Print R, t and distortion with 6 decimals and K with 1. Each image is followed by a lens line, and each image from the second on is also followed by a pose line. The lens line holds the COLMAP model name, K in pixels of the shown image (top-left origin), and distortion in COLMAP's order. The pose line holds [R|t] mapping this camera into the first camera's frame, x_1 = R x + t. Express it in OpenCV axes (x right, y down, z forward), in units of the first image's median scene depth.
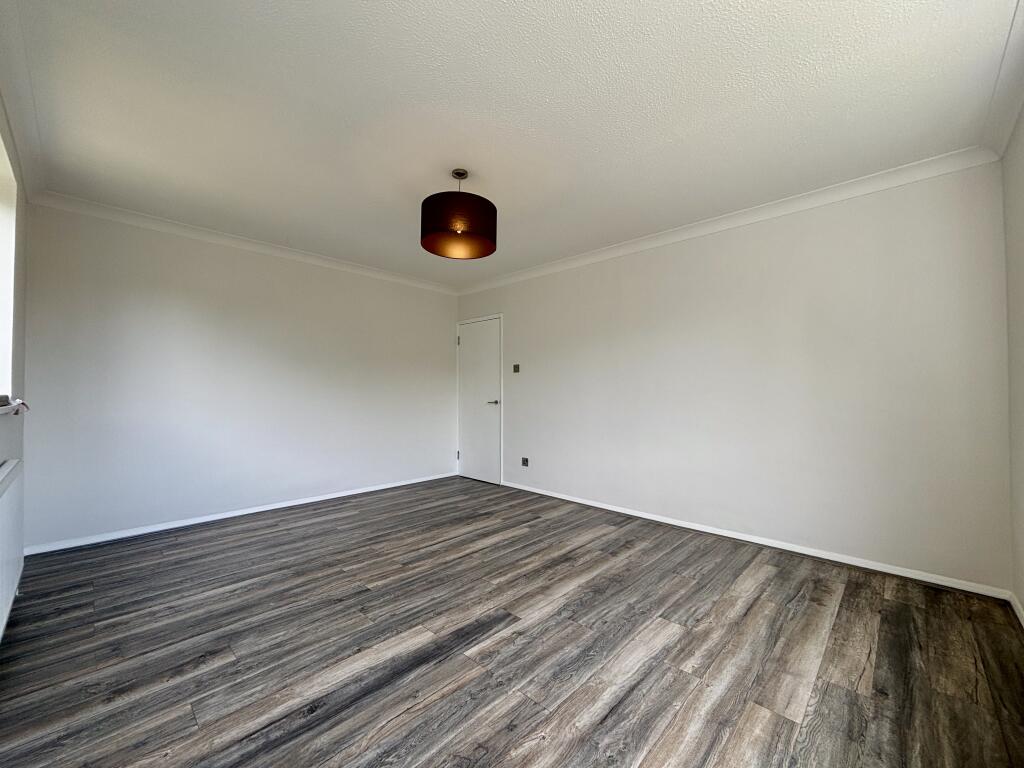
lens RADIAL K [[413.3, 0, 512.0], [0, 413.3, 384.0], [0, 0, 1]] dist [0.000105, 0.000001]
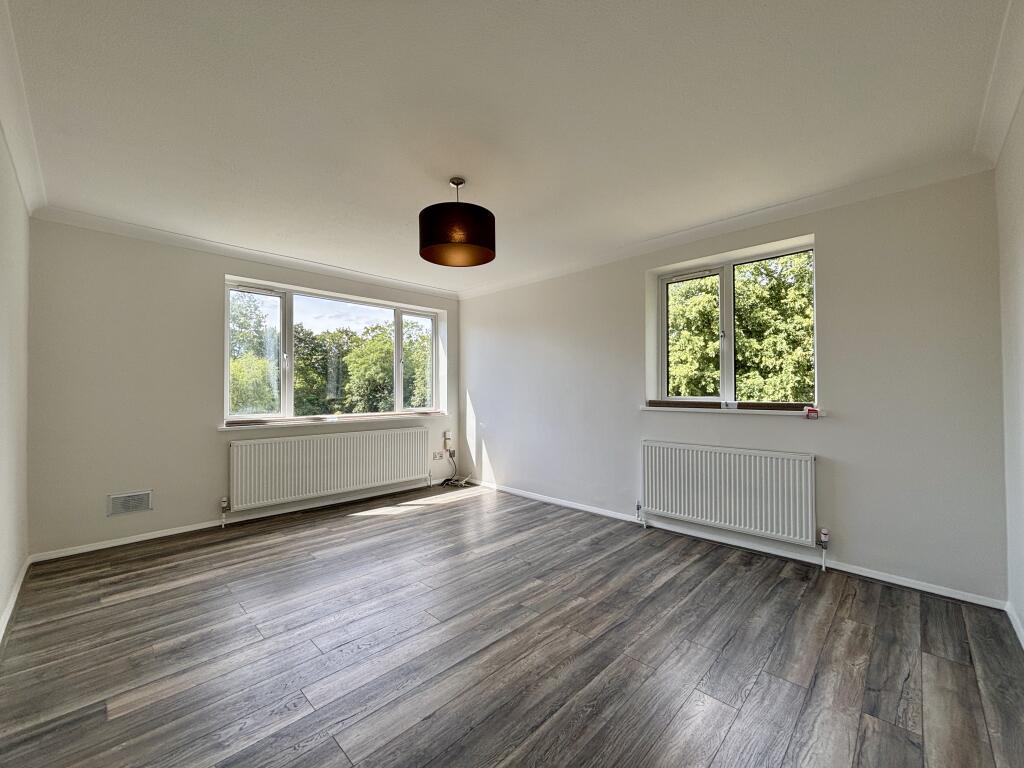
lens RADIAL K [[413.3, 0, 512.0], [0, 413.3, 384.0], [0, 0, 1]] dist [0.000105, 0.000001]
pose [[-0.999963, 0.000660, 0.008583, -0.272129], [0.000316, 0.999197, -0.040059, 0.016679], [-0.008603, -0.040055, -0.999160, 2.021801]]
